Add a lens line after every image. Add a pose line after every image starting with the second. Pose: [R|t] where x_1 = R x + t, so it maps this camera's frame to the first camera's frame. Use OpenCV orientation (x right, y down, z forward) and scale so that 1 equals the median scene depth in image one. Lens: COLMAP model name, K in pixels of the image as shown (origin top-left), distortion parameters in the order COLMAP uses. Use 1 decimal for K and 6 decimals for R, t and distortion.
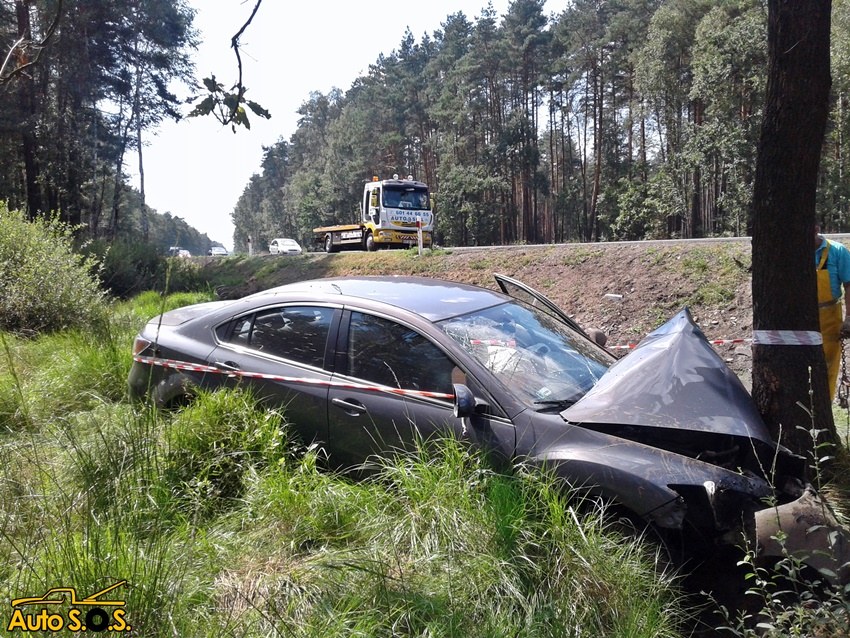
lens RADIAL K [[814.4, 0, 425.0], [0, 814.4, 319.0], [0, 0, 1]] dist [0.093871, -0.224752]
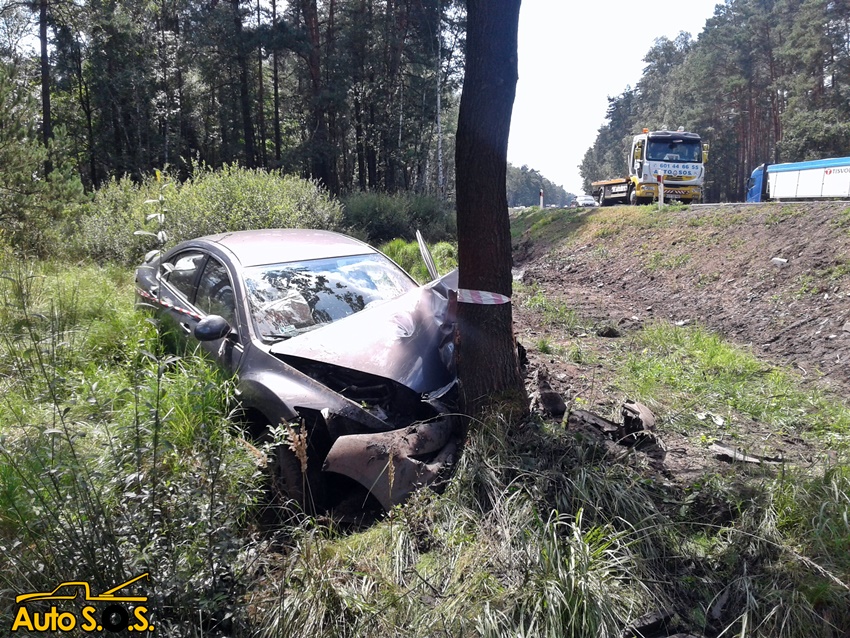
lens RADIAL K [[814.4, 0, 425.0], [0, 814.4, 319.0], [0, 0, 1]] dist [0.093871, -0.224752]
pose [[0.891386, 0.076783, -0.446693, 0.149824], [-0.050497, 0.996234, 0.070478, -0.003863], [0.450423, -0.040267, 0.891907, 0.002425]]
